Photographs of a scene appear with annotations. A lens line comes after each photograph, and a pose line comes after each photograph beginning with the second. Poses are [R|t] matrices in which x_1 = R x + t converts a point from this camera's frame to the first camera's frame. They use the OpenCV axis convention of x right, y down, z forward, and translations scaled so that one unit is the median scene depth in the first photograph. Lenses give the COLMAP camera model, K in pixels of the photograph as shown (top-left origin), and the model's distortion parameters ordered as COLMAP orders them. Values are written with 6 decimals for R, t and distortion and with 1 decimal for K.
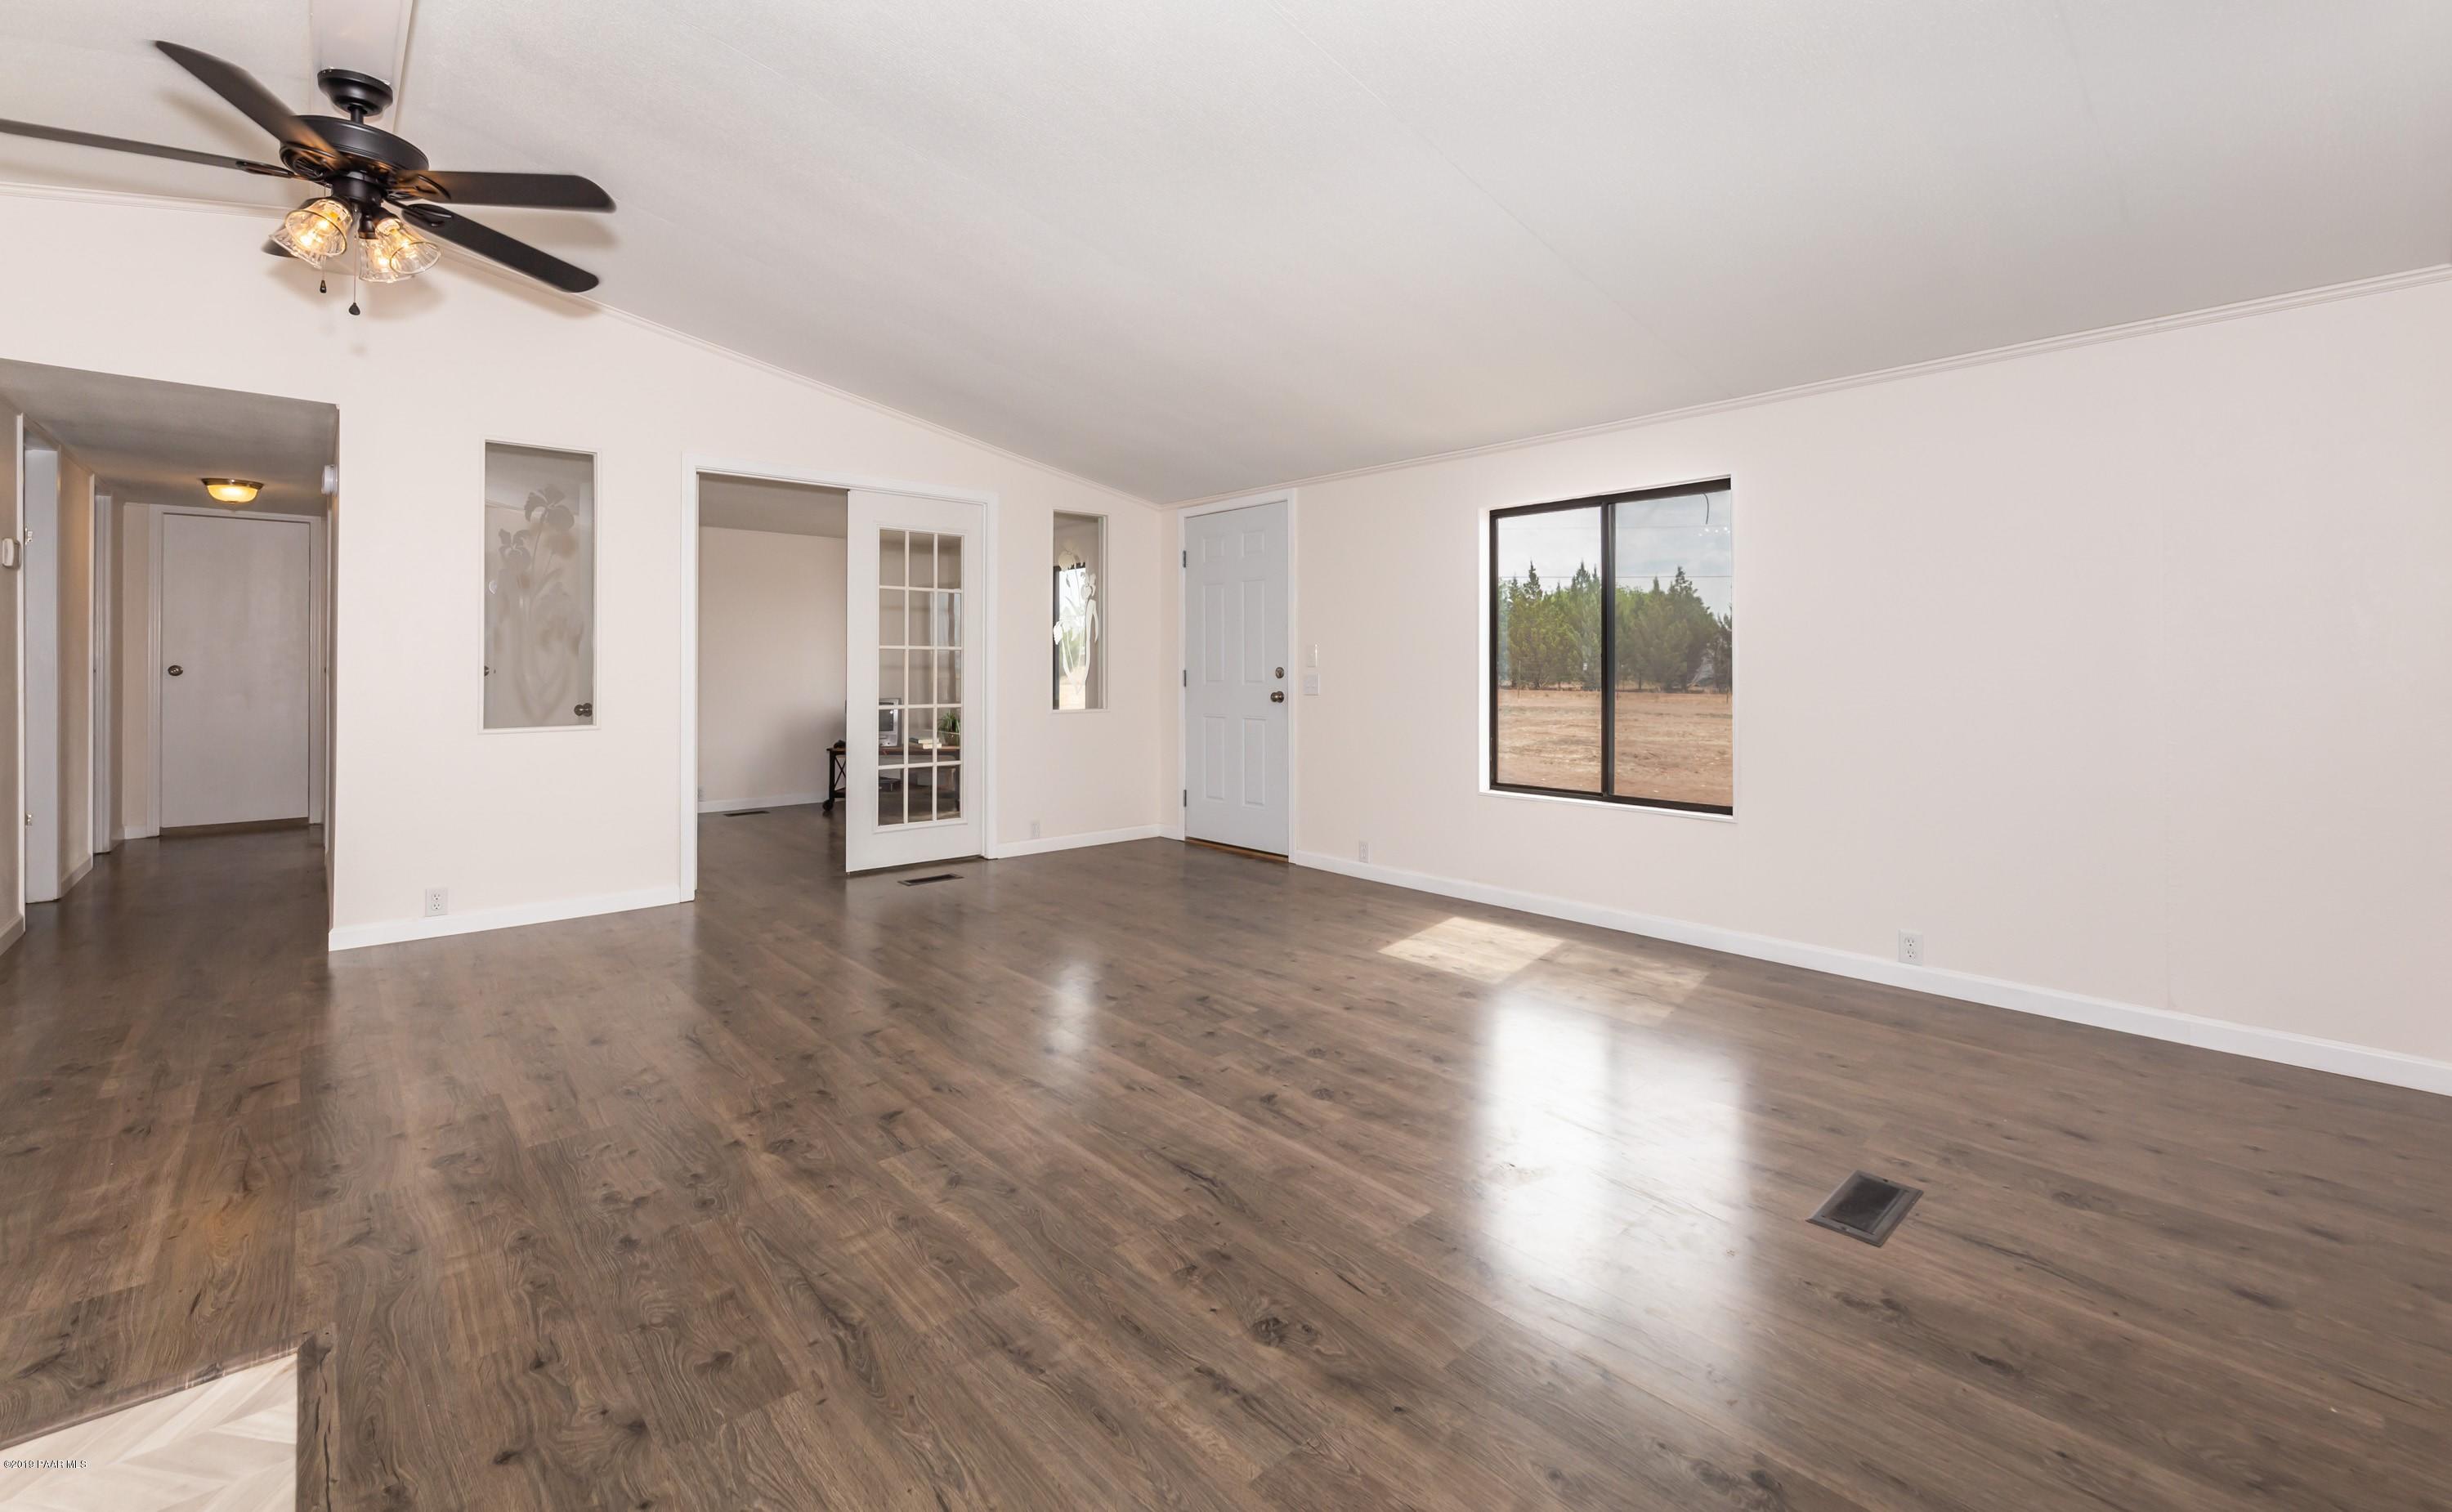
lens RADIAL K [[995.9, 0, 1232.3], [0, 995.9, 656.7], [0, 0, 1]] dist [-0.002338, -0.000450]
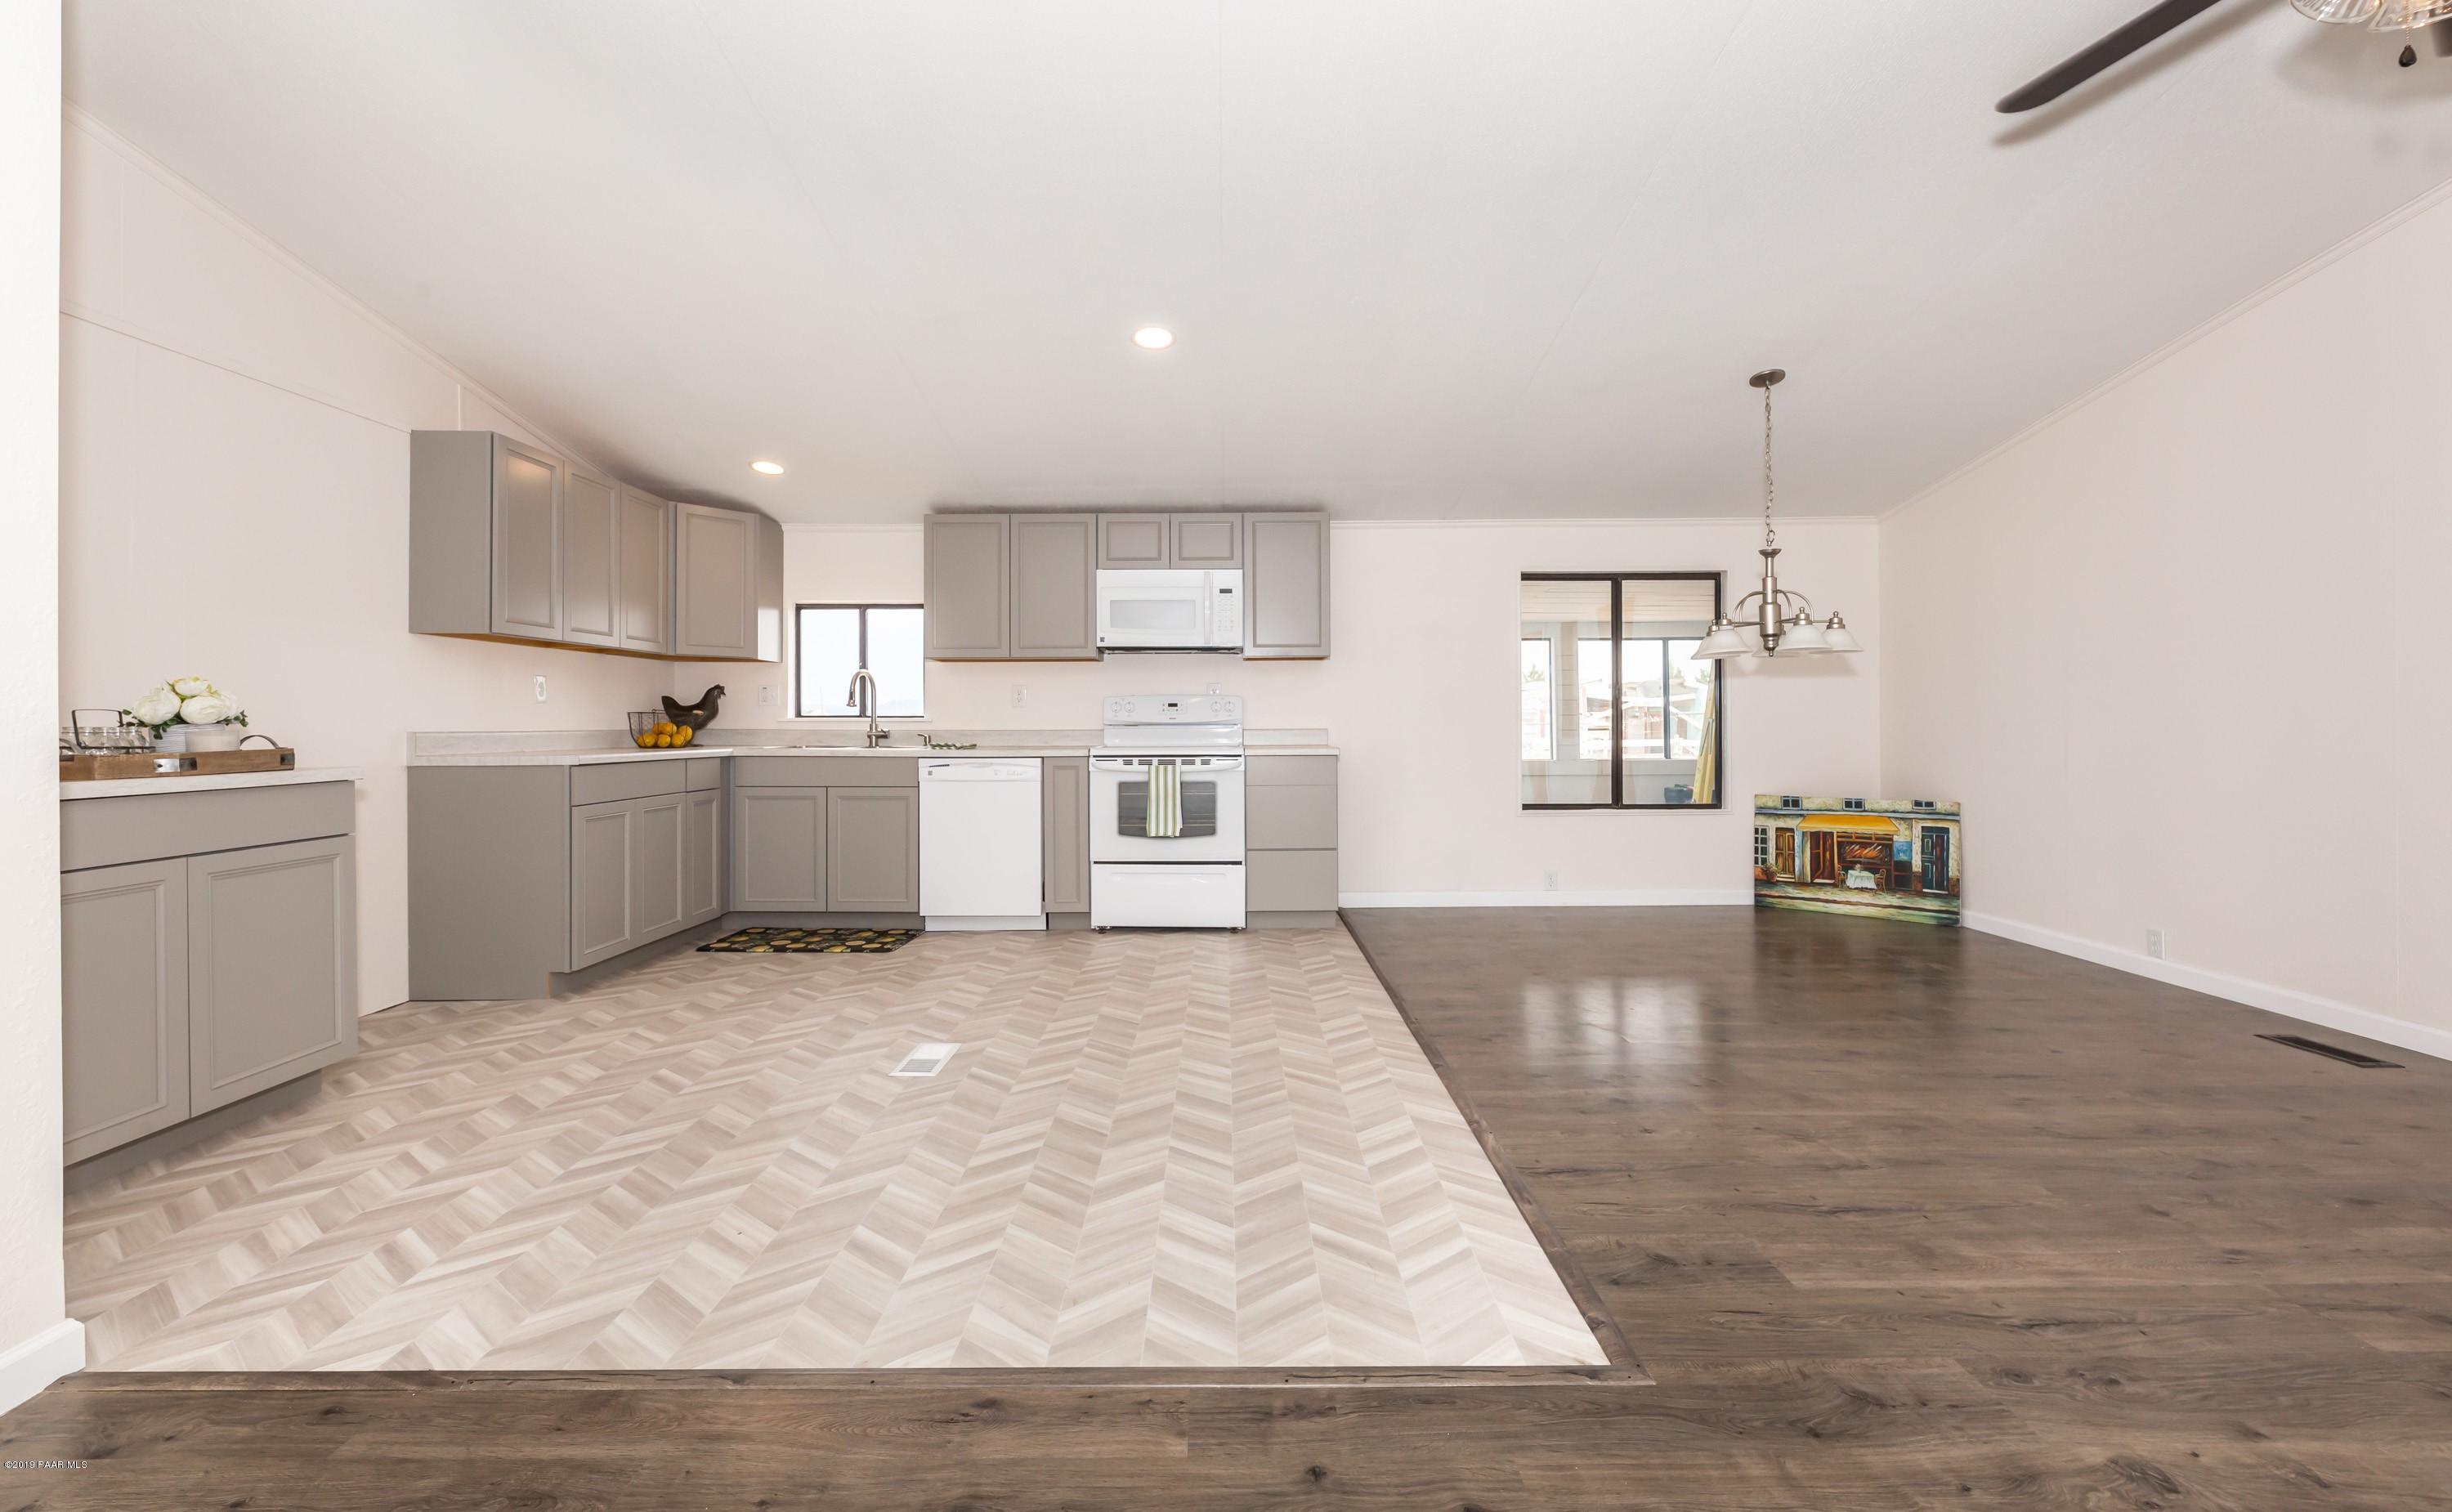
lens RADIAL K [[995.9, 0, 1231.1], [0, 995.9, 708.7], [0, 0, 1]] dist [-0.002338, -0.000450]
pose [[-0.672072, -0.004182, -0.740474, 0.030305], [0.010854, 0.999821, -0.015499, 0.041525], [0.740406, -0.018454, -0.671906, 0.956505]]
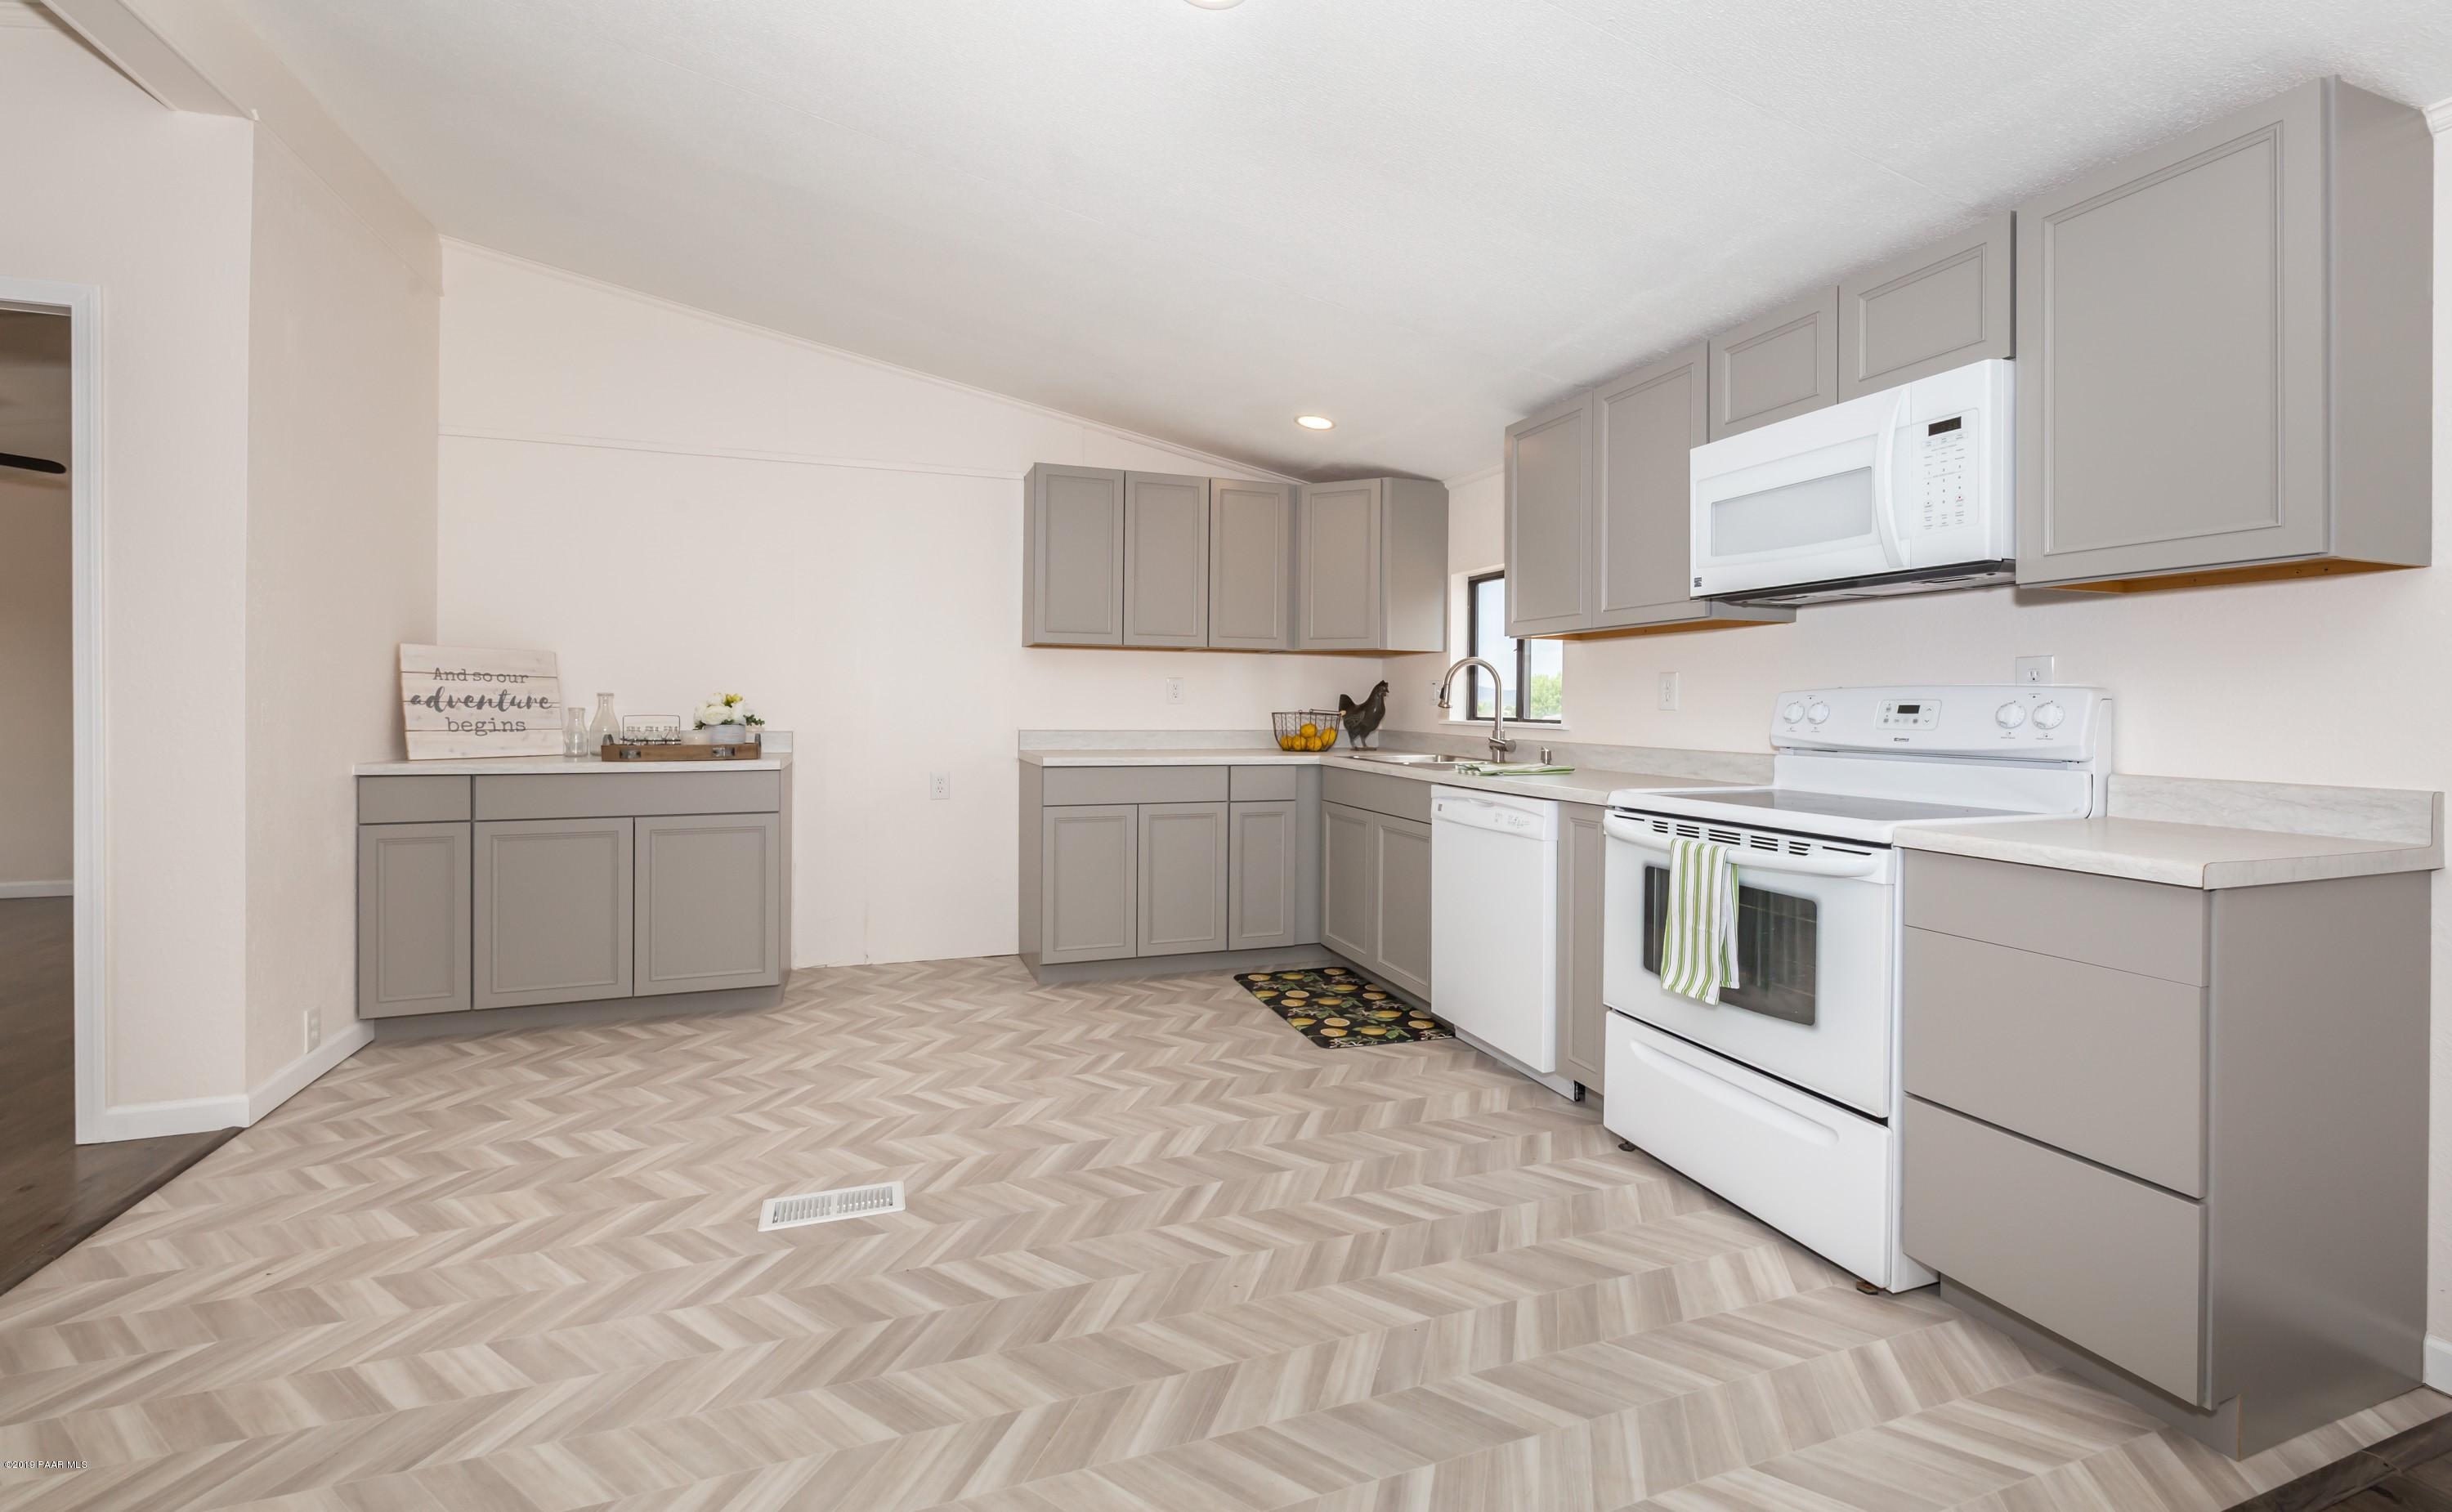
lens RADIAL K [[995.9, 0, 1176.9], [0, 995.9, 701.6], [0, 0, 1]] dist [-0.002338, -0.000450]
pose [[-0.905080, -0.001750, 0.425237, -1.374938], [-0.007025, 0.999917, -0.010836, 0.003405], [-0.425183, -0.012795, -0.905017, 0.534684]]
